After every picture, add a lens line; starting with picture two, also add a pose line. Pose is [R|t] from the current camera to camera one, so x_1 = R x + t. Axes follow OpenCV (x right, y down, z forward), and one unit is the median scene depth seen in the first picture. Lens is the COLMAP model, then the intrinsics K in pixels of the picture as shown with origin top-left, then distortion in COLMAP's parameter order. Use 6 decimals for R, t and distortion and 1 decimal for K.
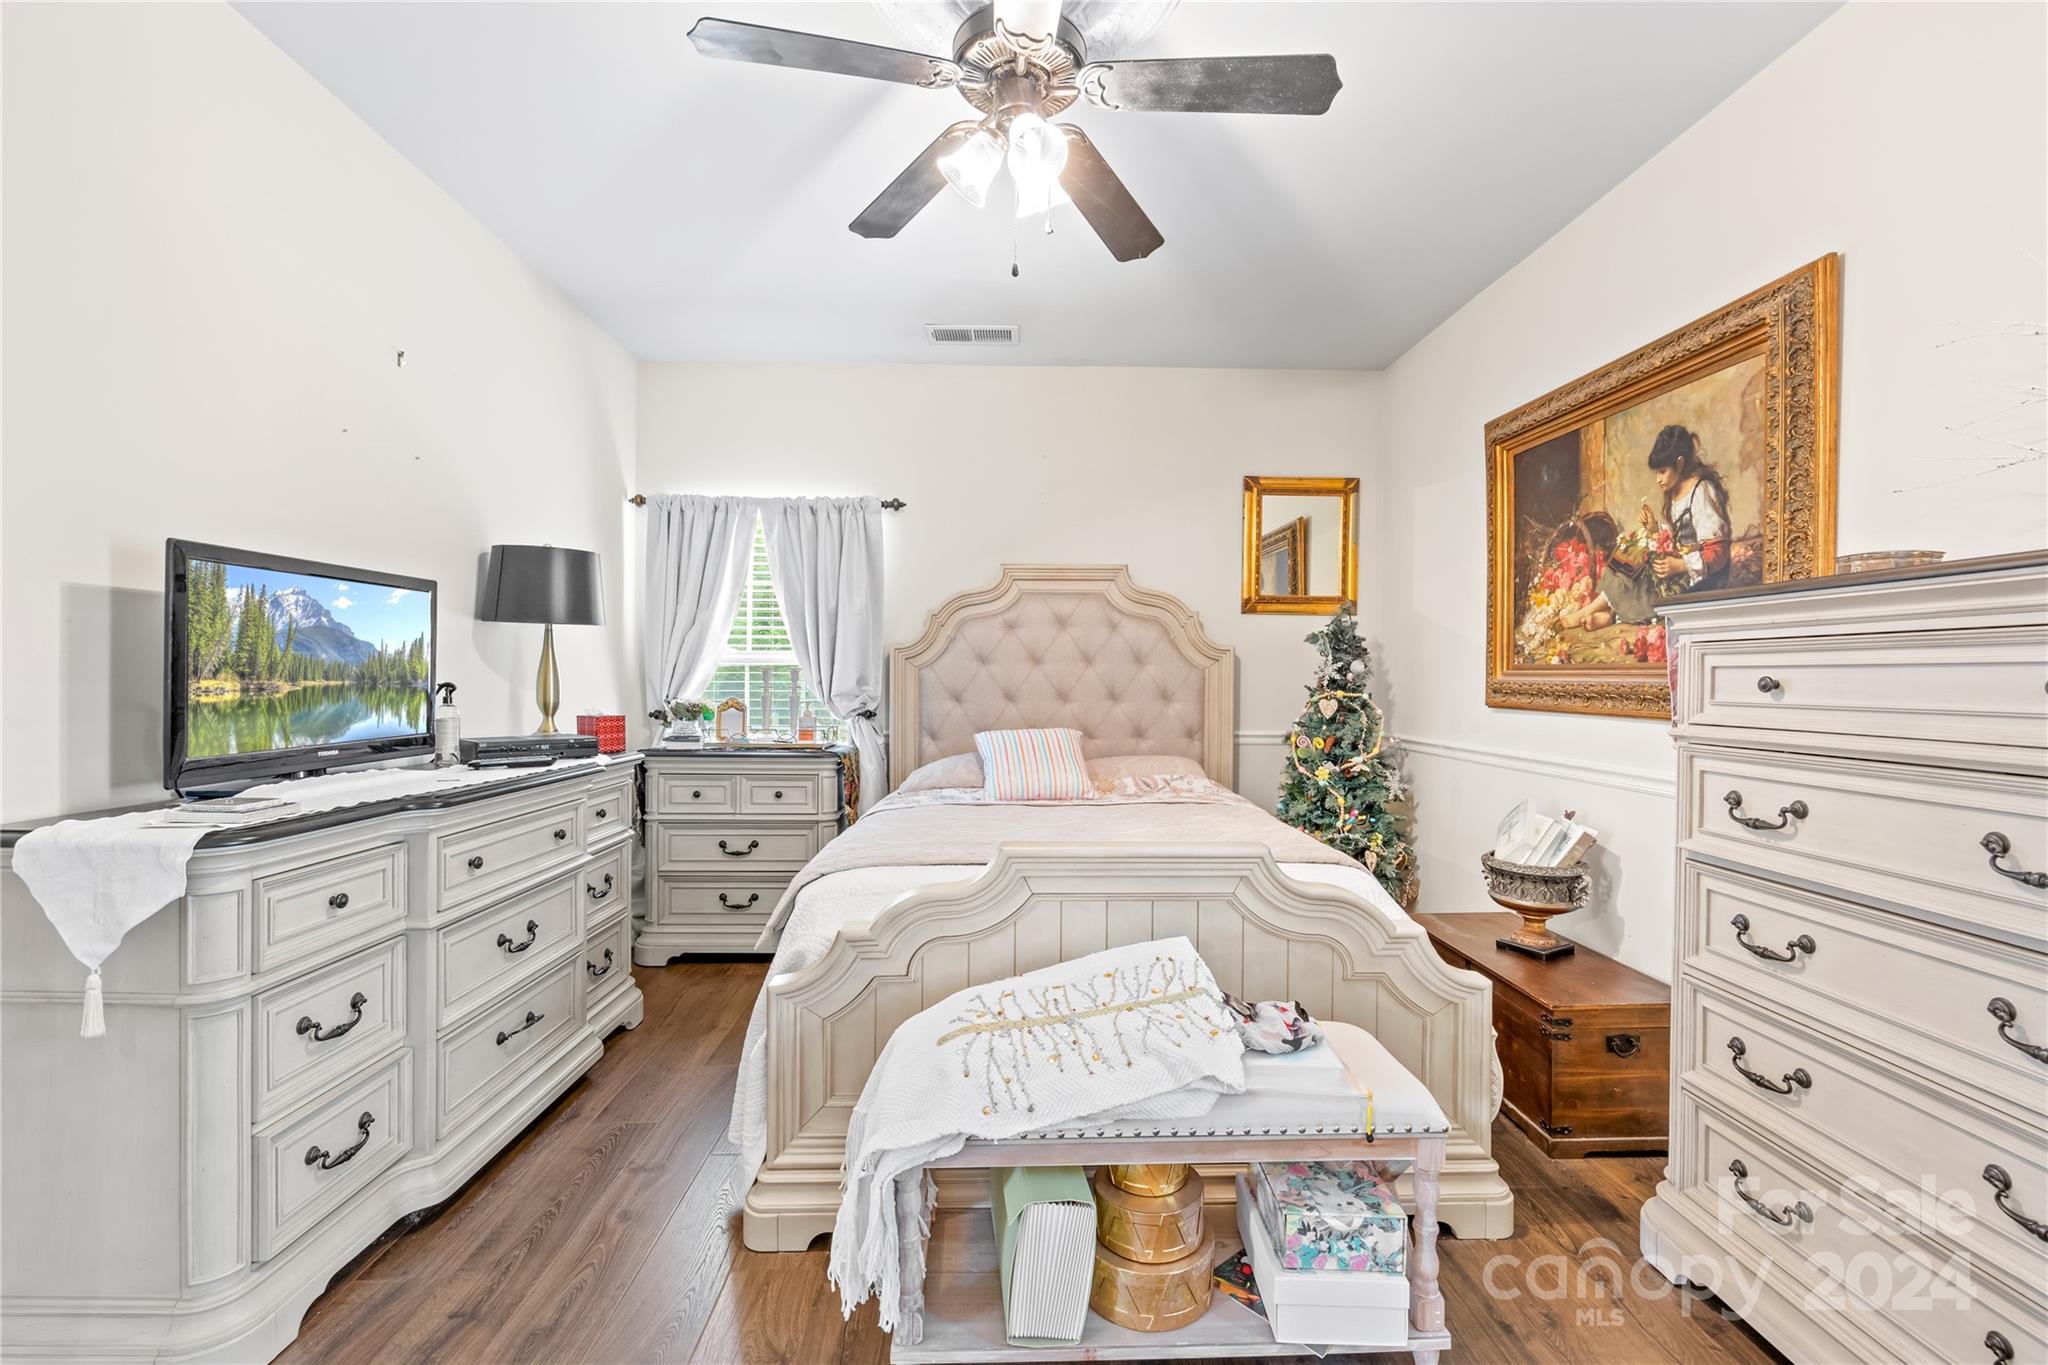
lens RADIAL K [[850.5, 0, 1059.1], [0, 850.5, 684.4], [0, 0, 1]] dist [-0.008683, 0.000025]
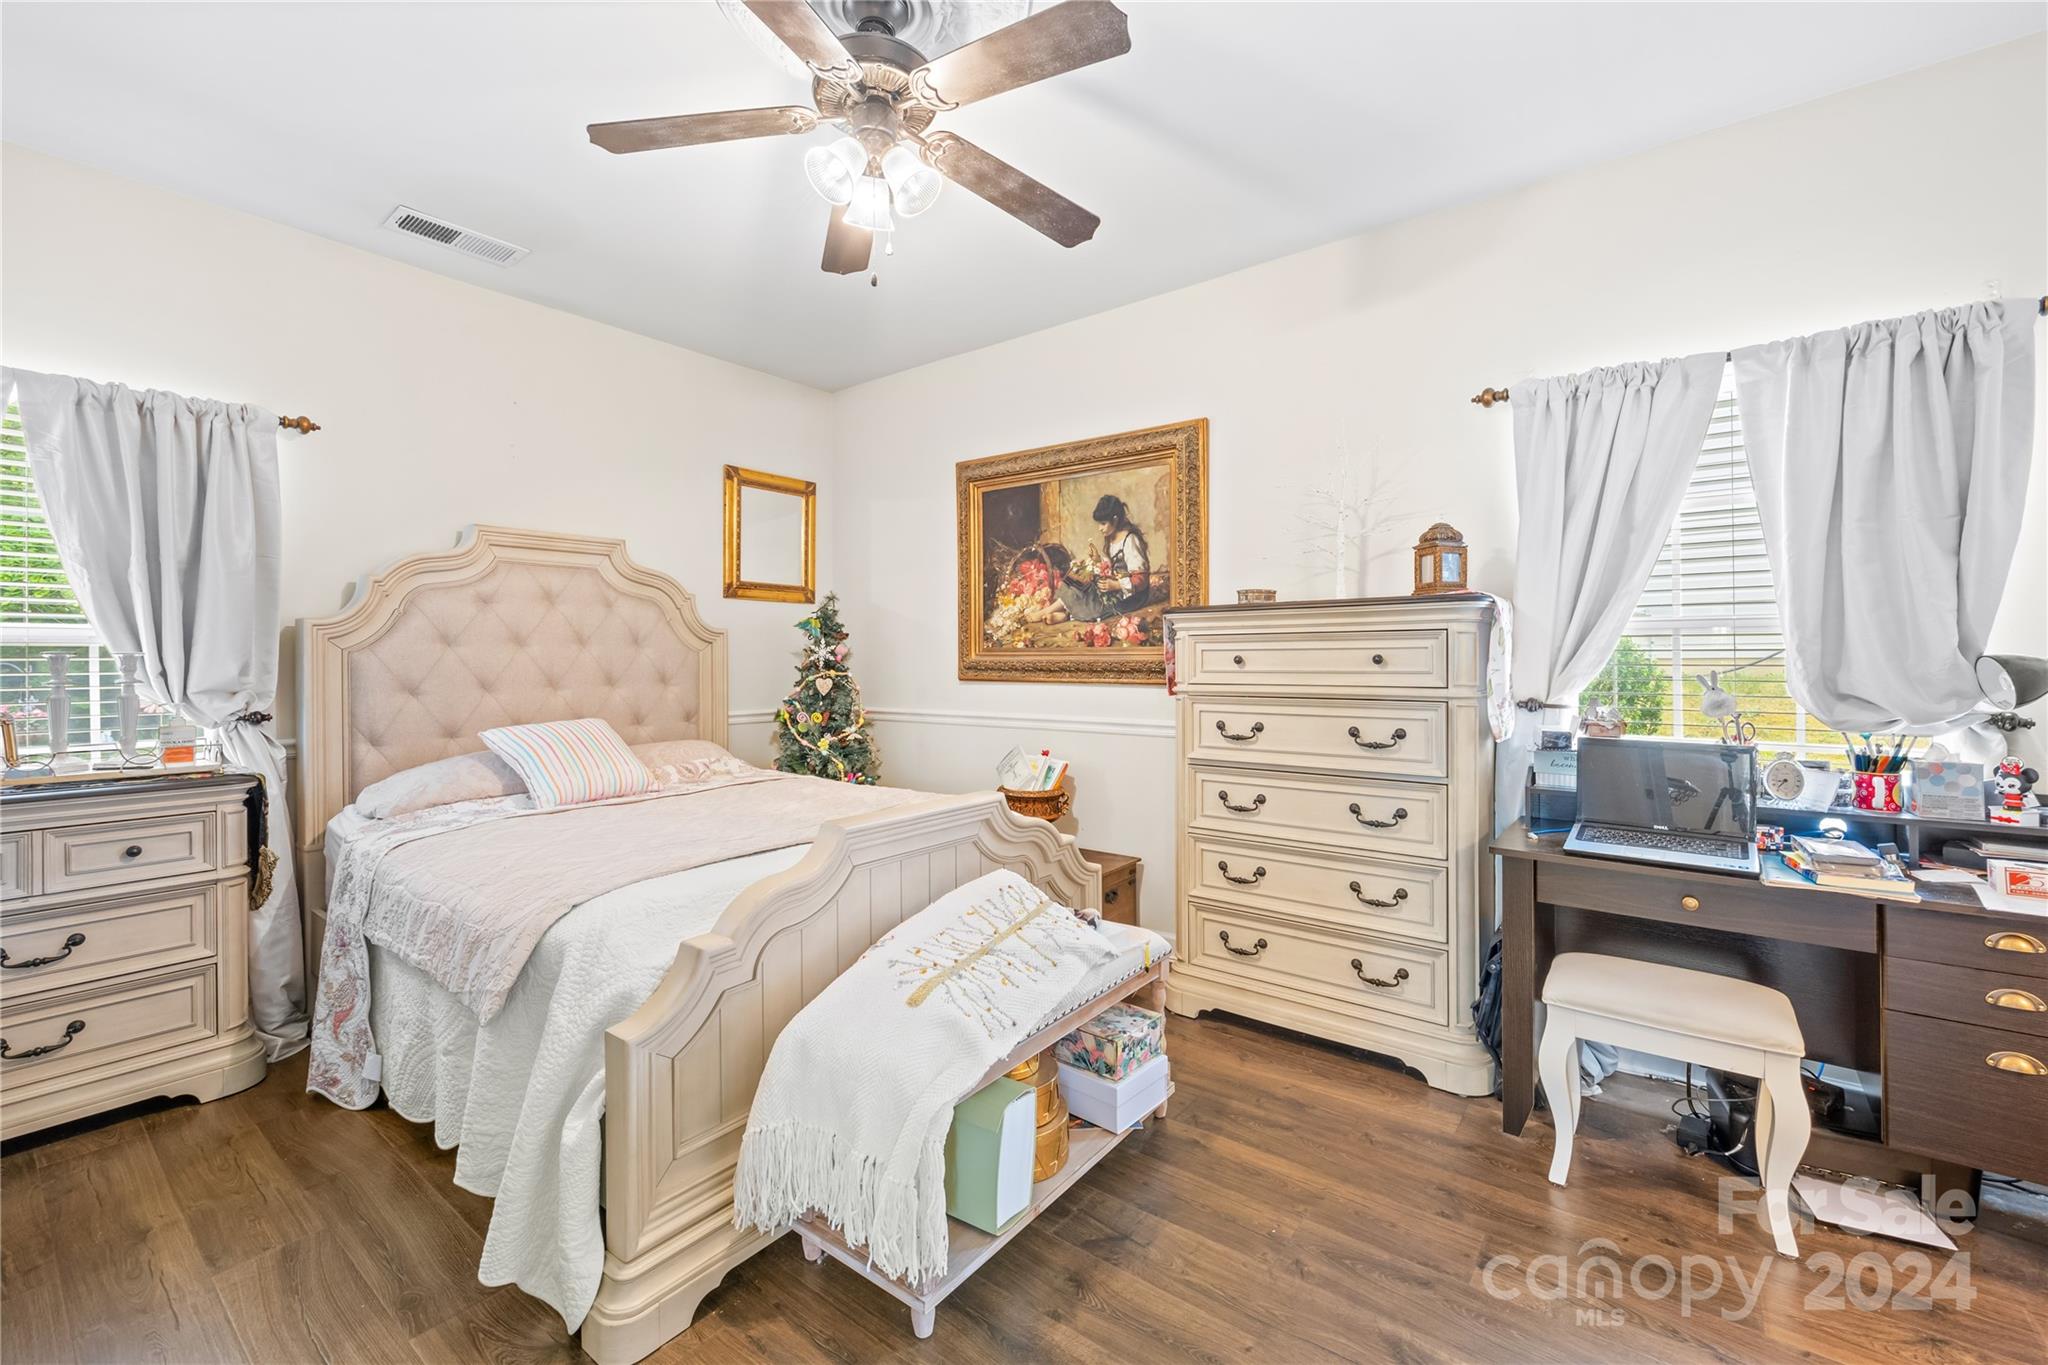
lens RADIAL K [[819.1, 0, 1026.3], [0, 819.1, 657.0], [0, 0, 1]] dist [-0.006670, 0.000555]
pose [[0.648576, -0.007729, 0.761111, -0.420327], [0.015265, 0.999879, -0.002854, -0.004376], [-0.760997, 0.013469, 0.648616, 0.112165]]
